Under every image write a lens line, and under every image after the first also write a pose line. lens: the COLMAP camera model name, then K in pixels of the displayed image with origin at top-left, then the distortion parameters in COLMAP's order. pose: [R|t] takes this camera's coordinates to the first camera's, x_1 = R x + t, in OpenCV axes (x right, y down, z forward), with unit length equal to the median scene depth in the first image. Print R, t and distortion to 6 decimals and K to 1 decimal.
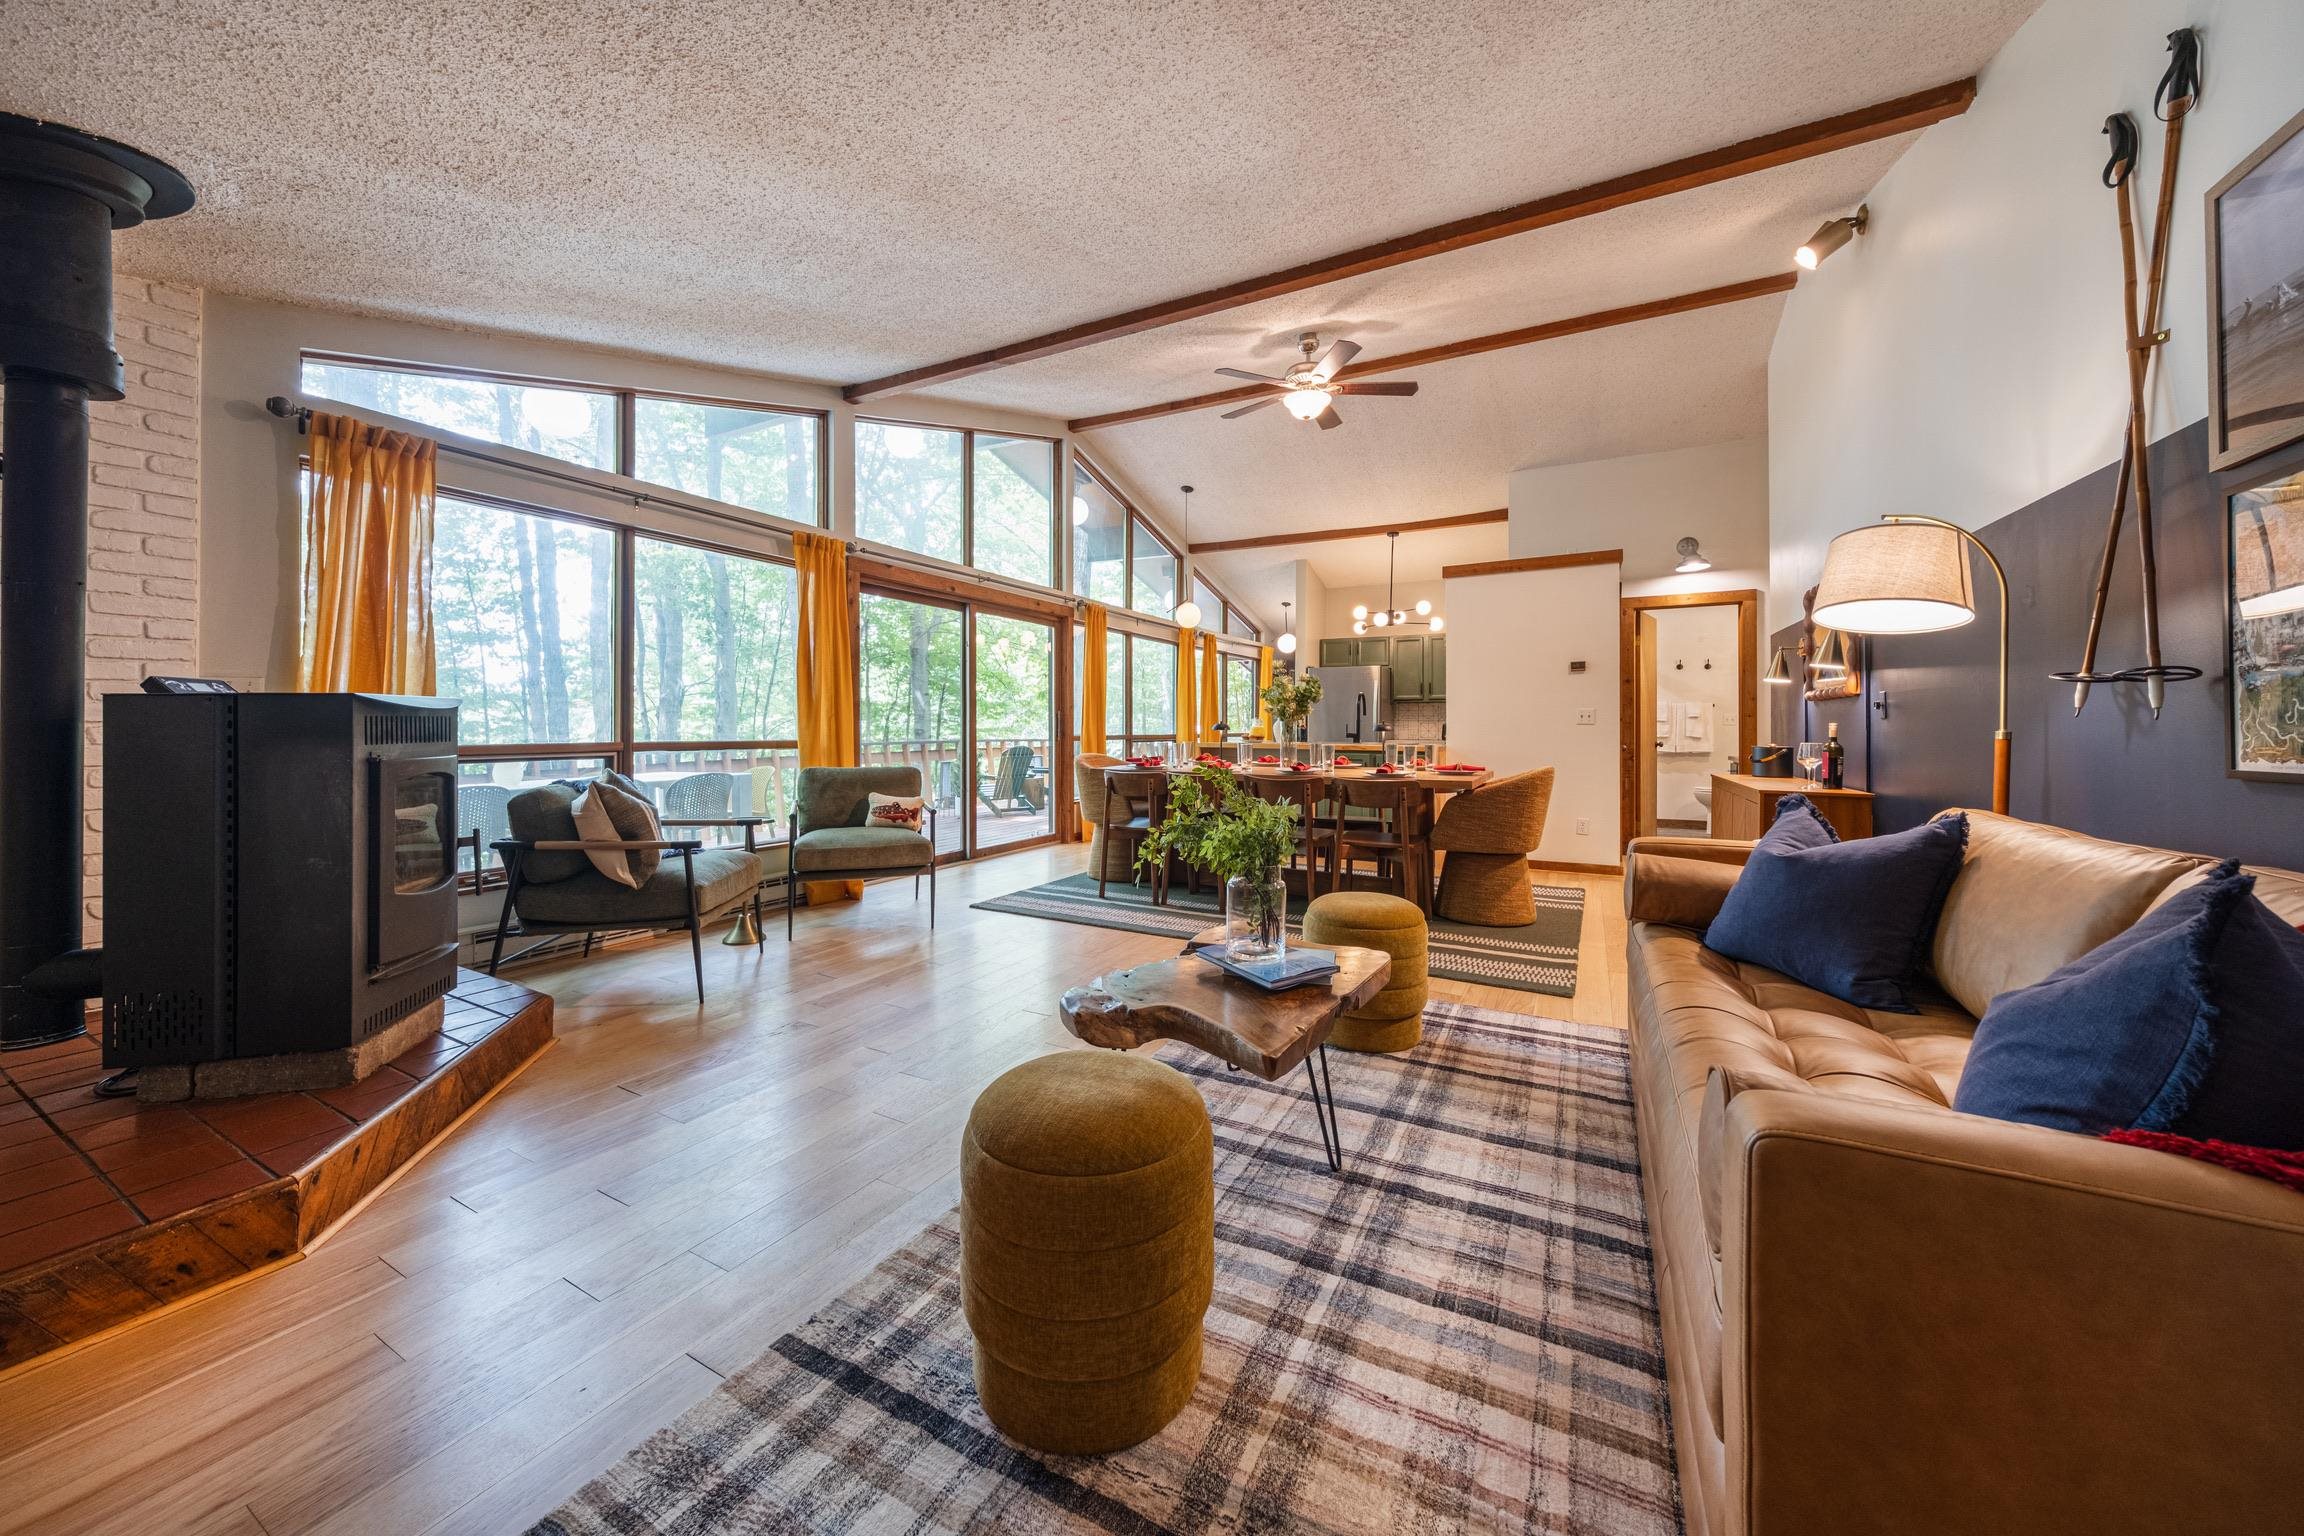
lens RADIAL K [[791.5, 0, 1170.8], [0, 791.5, 719.3], [0, 0, 1]] dist [0.000534, 0.000015]
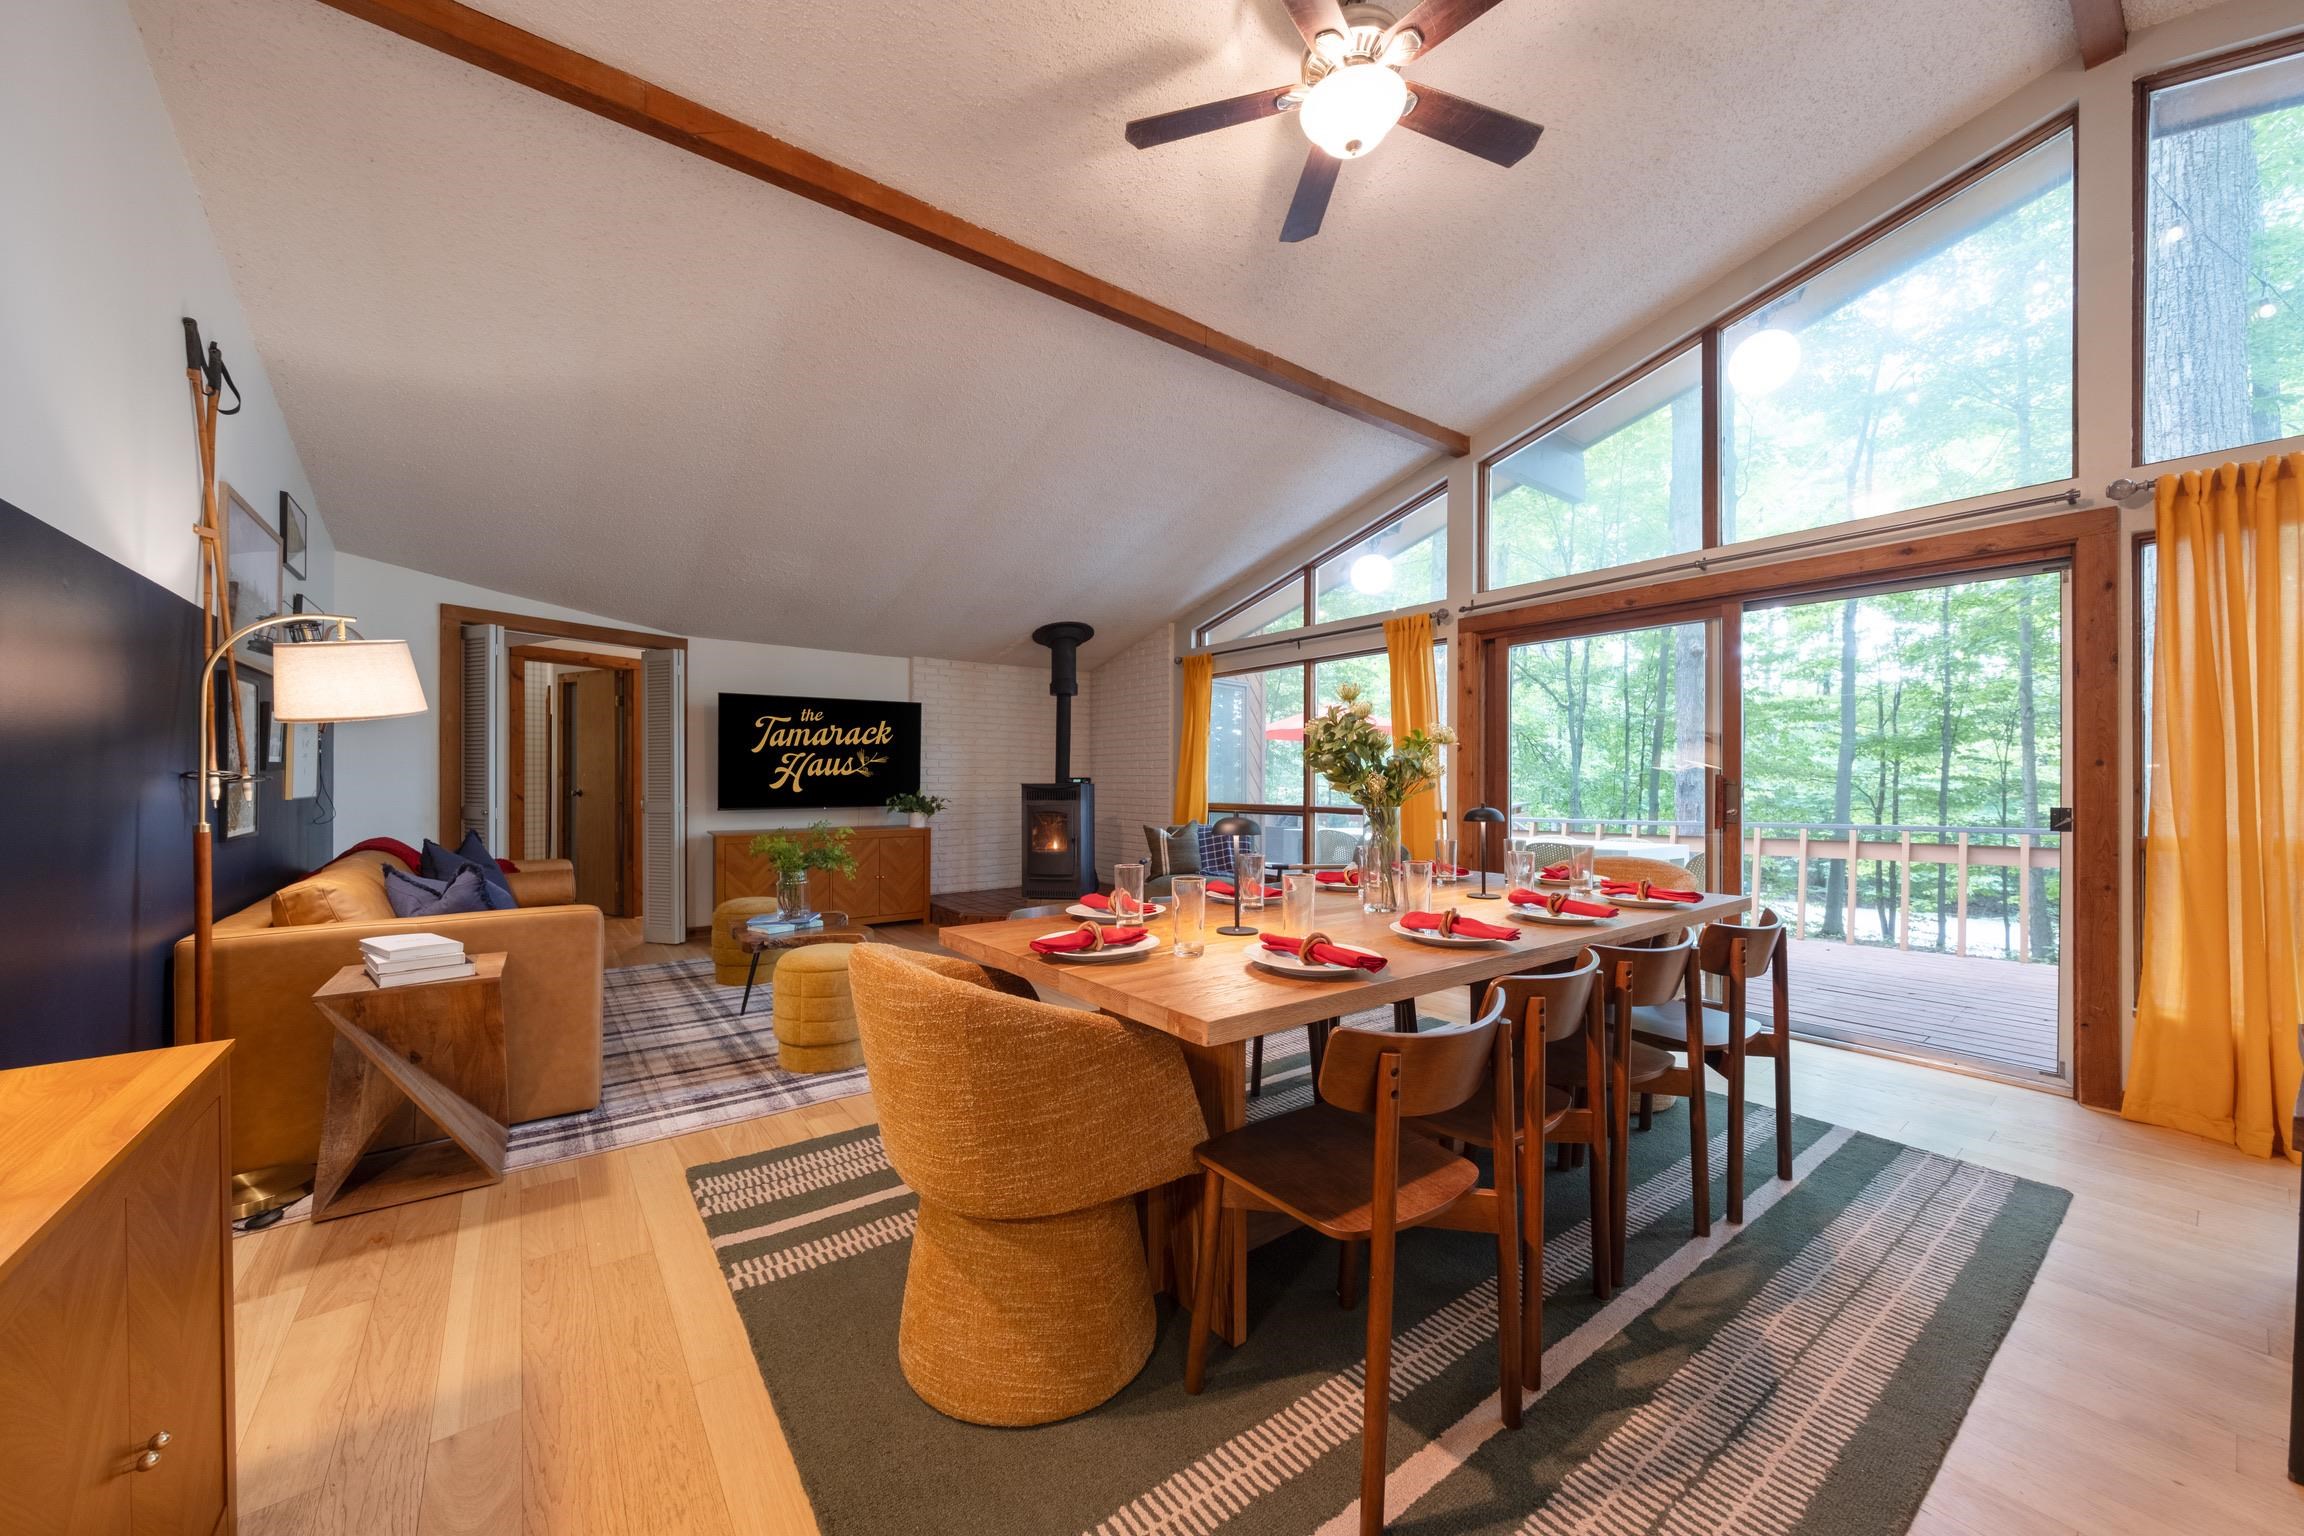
lens RADIAL K [[834.9, 0, 1150.0], [0, 834.9, 772.4], [0, 0, 1]] dist [0.000400, 0.000000]
pose [[-0.423482, -0.011525, -0.905831, 1.280614], [0.005014, 0.999874, -0.015066, -0.020552], [0.905891, -0.010922, -0.423371, 2.130919]]
